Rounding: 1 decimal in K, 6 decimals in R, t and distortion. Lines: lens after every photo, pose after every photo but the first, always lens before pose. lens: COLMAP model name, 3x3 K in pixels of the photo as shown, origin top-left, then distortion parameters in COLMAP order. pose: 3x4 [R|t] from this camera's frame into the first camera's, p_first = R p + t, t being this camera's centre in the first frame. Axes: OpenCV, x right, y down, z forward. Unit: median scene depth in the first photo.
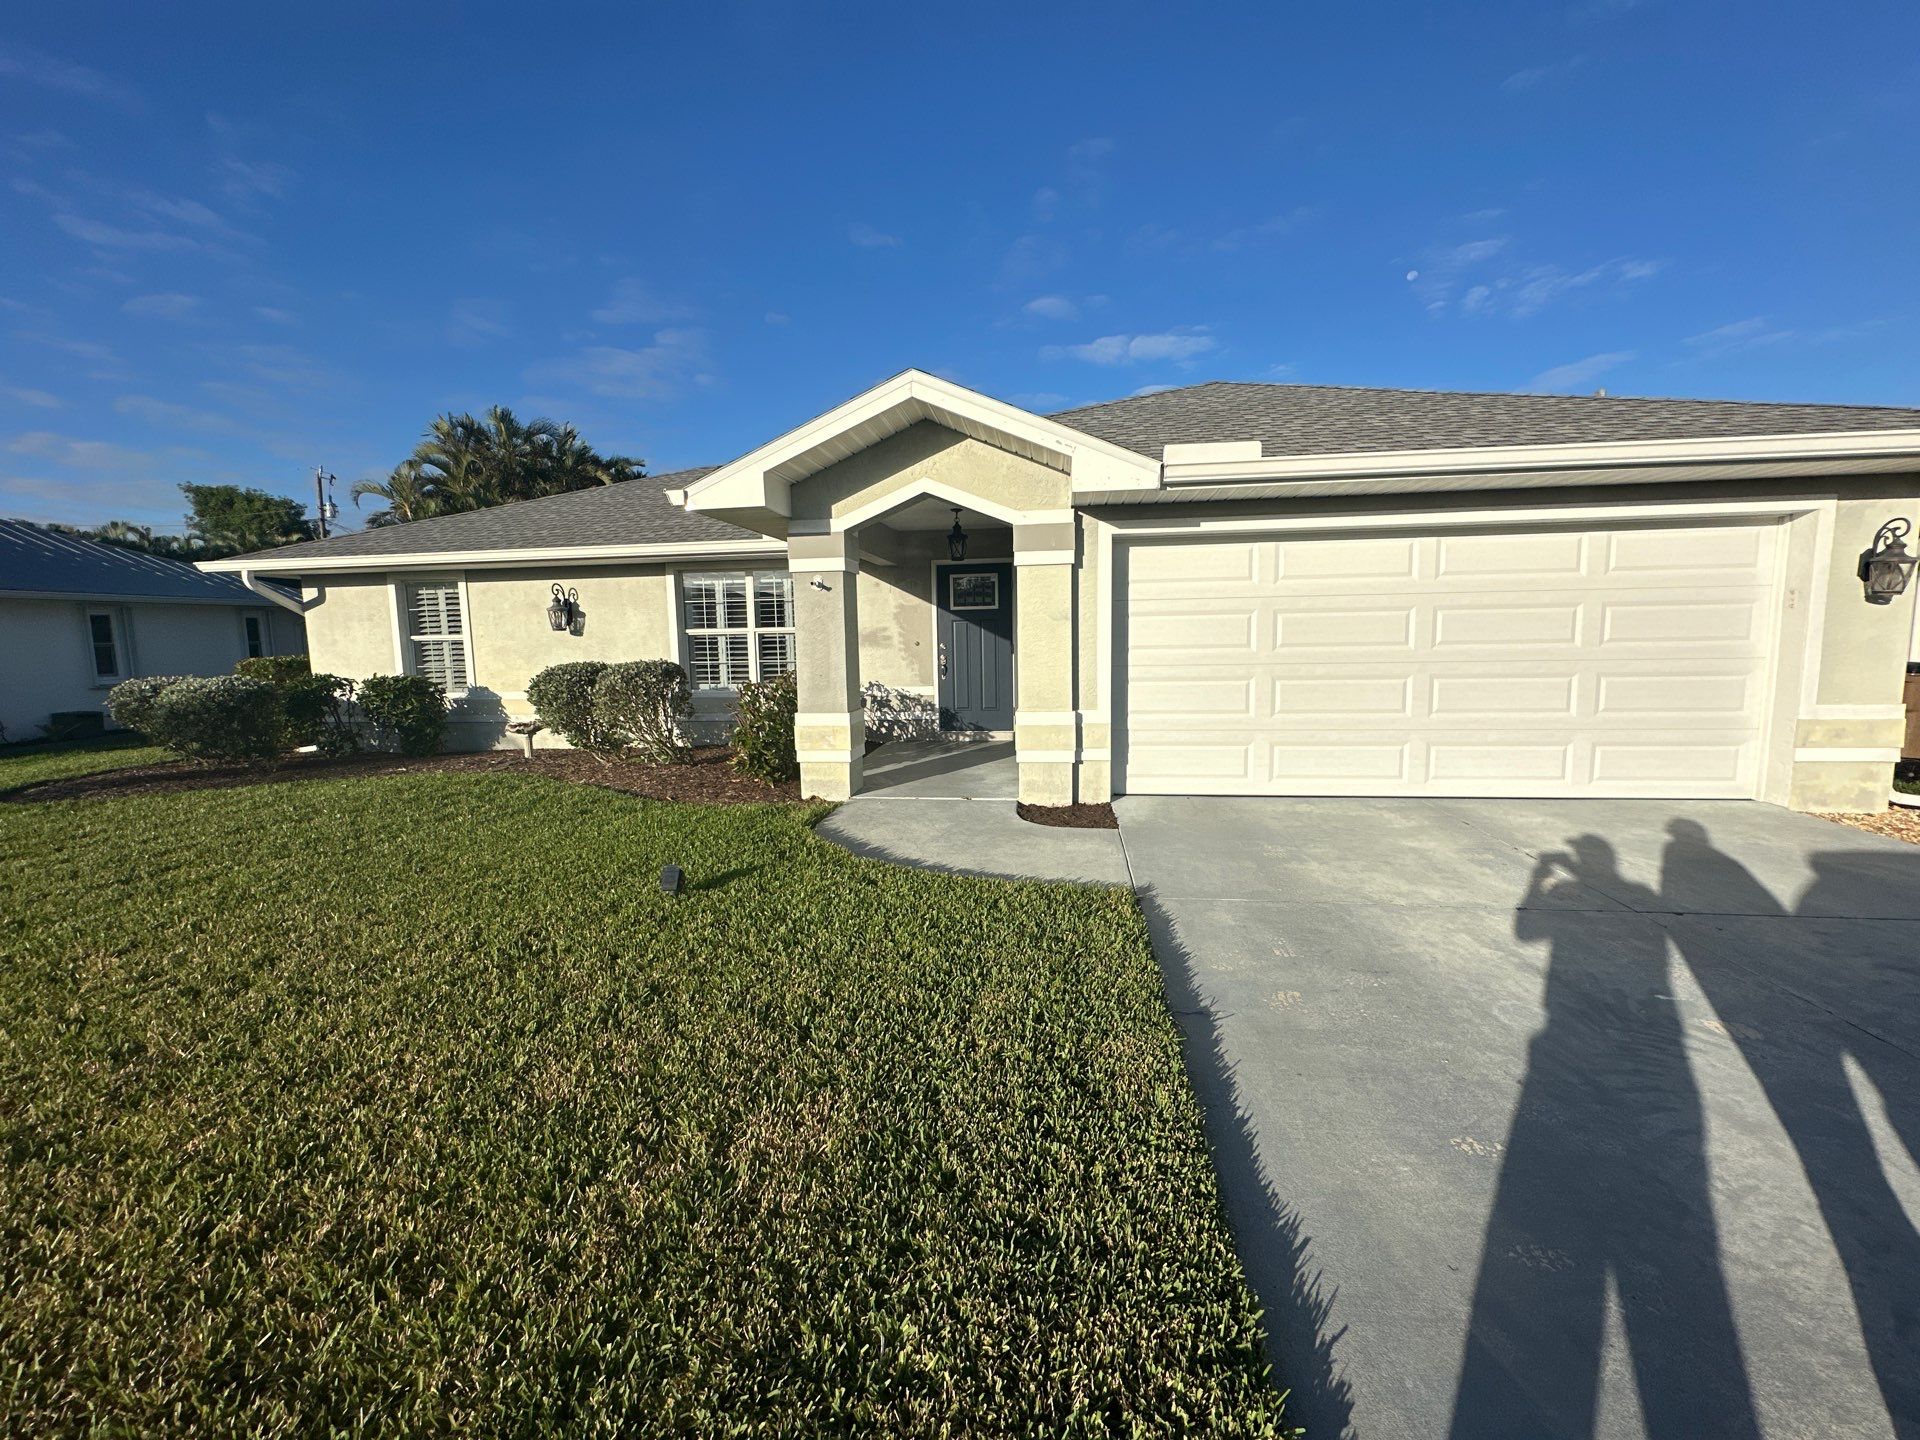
lens RADIAL K [[761.7, 0, 960.5], [0, 761.7, 720.1], [0, 0, 1]] dist [-0.001332, 0.000901]
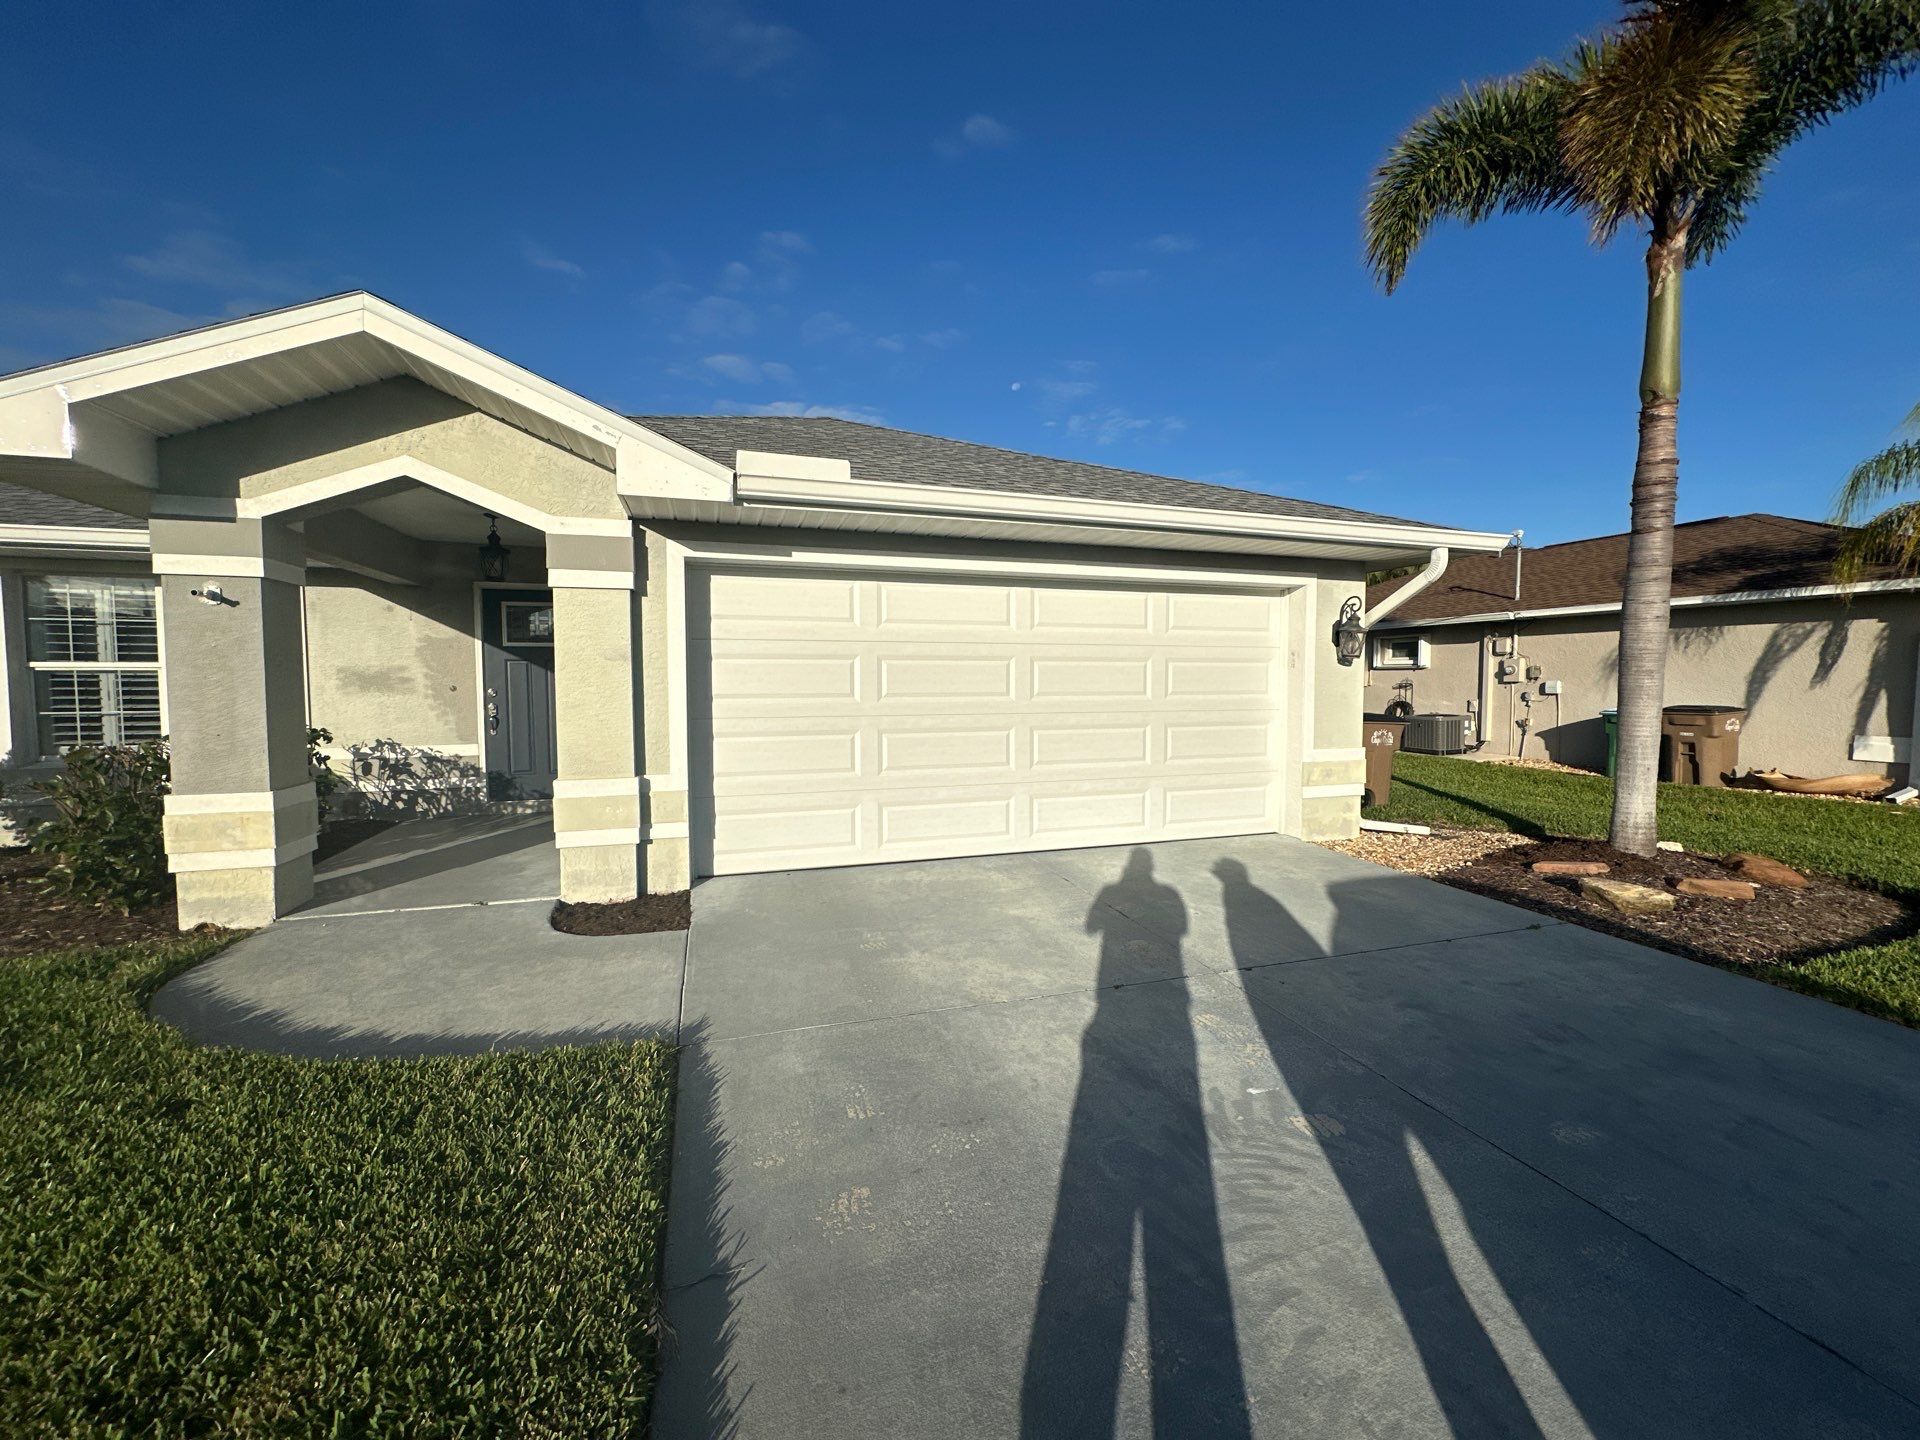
lens RADIAL K [[761.7, 0, 956.7], [0, 761.7, 718.0], [0, 0, 1]] dist [-0.001332, 0.000901]
pose [[0.904118, -0.004064, 0.427263, 0.116286], [0.032102, 0.997775, -0.058440, -0.016500], [-0.426075, 0.066553, 0.902237, 0.160322]]
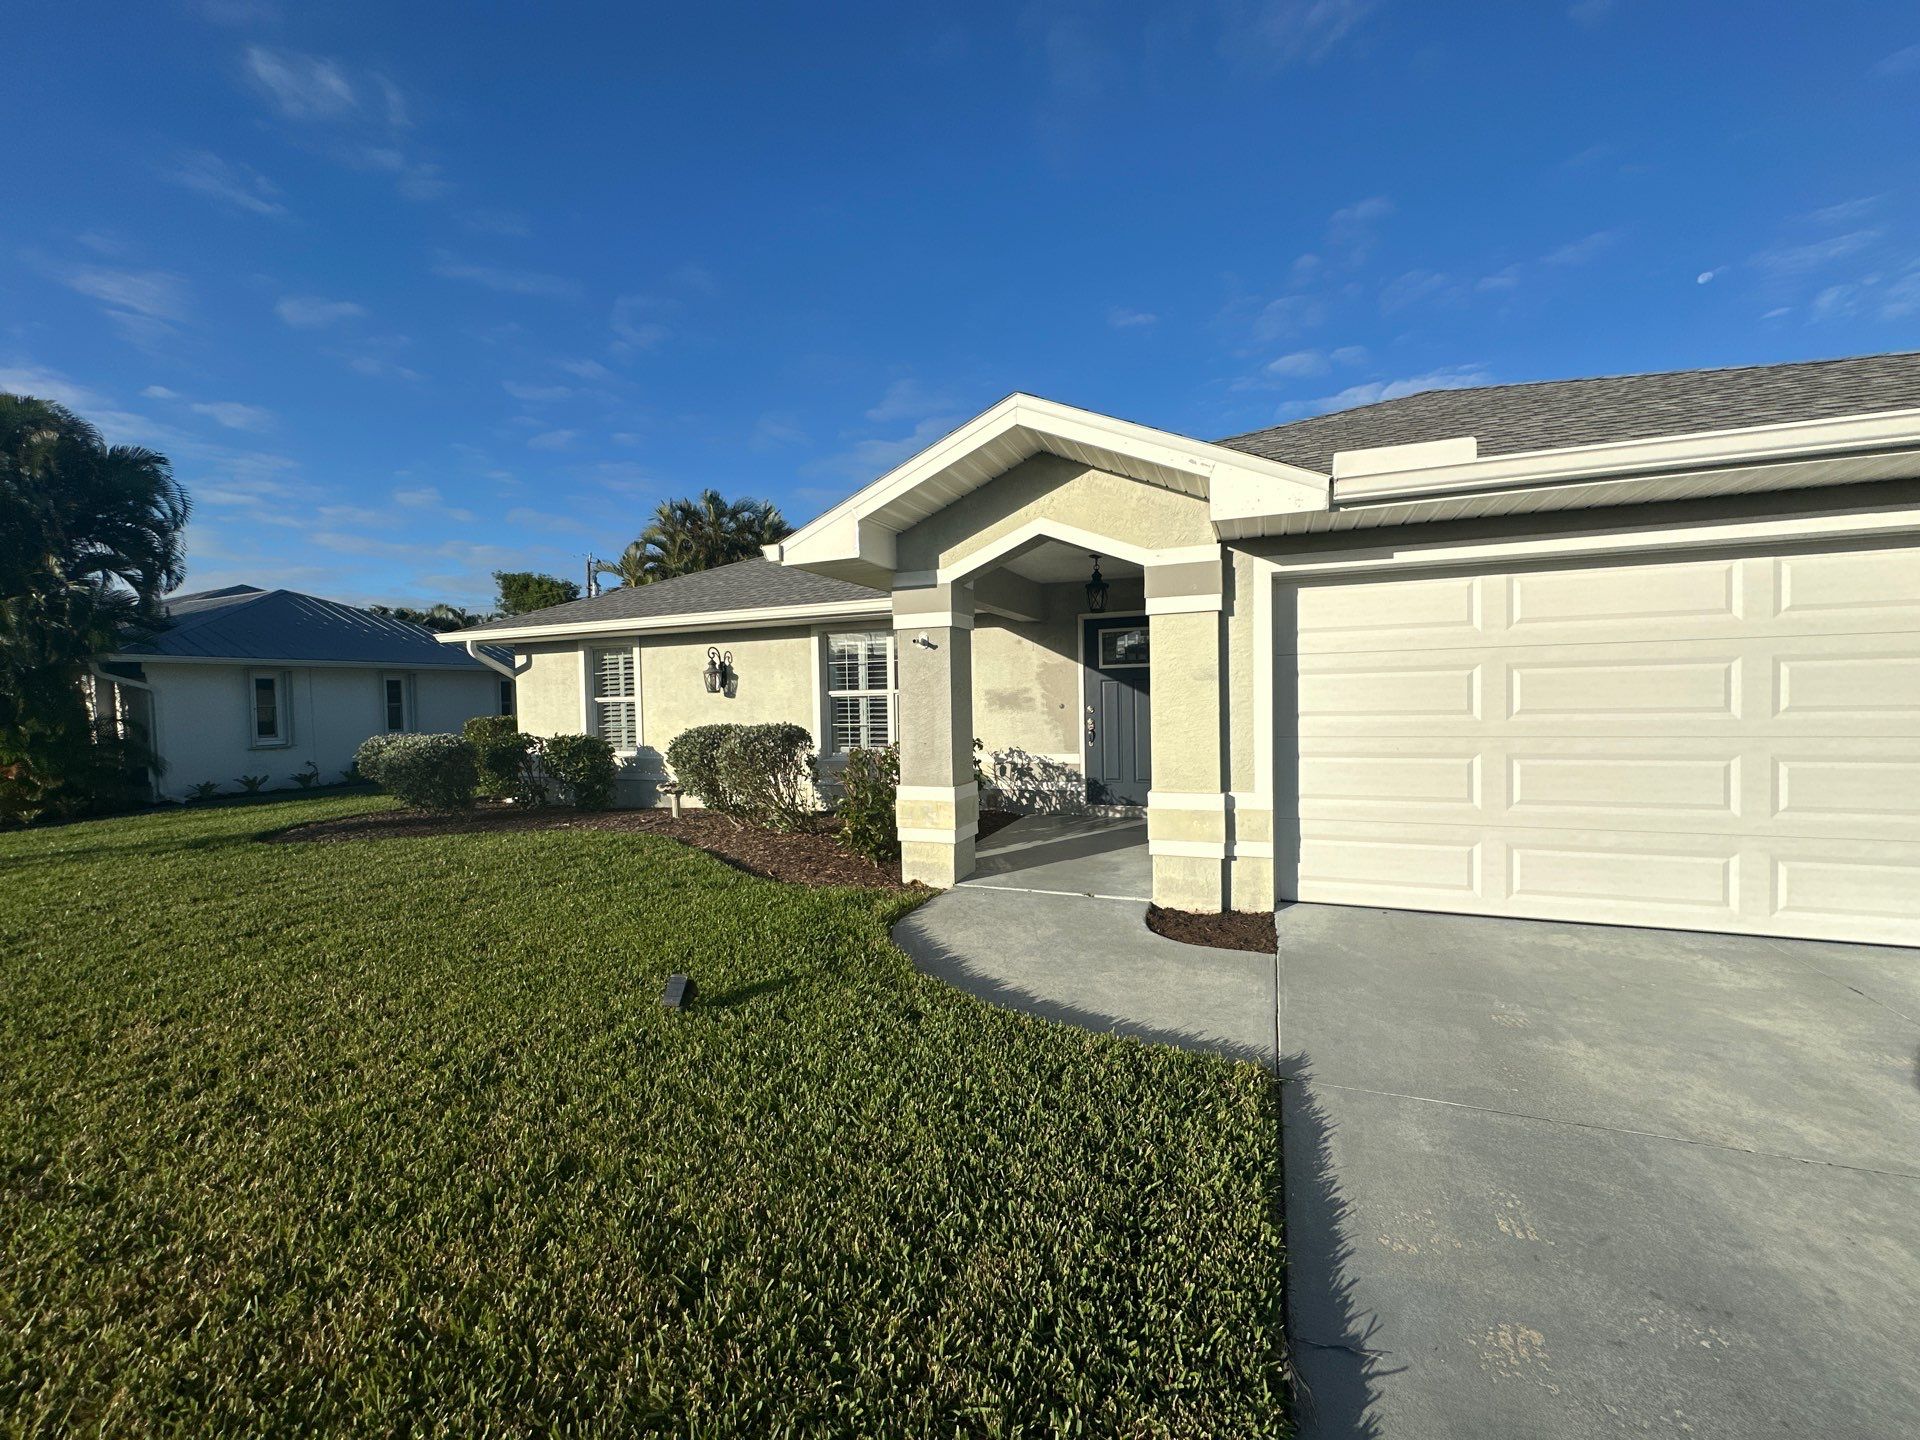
lens RADIAL K [[761.7, 0, 964.0], [0, 761.7, 720.5], [0, 0, 1]] dist [-0.001332, 0.000901]
pose [[0.968550, 0.006414, -0.248735, 0.087936], [-0.025332, 0.997015, -0.072931, -0.023867], [0.247525, 0.076939, 0.965822, 0.164728]]
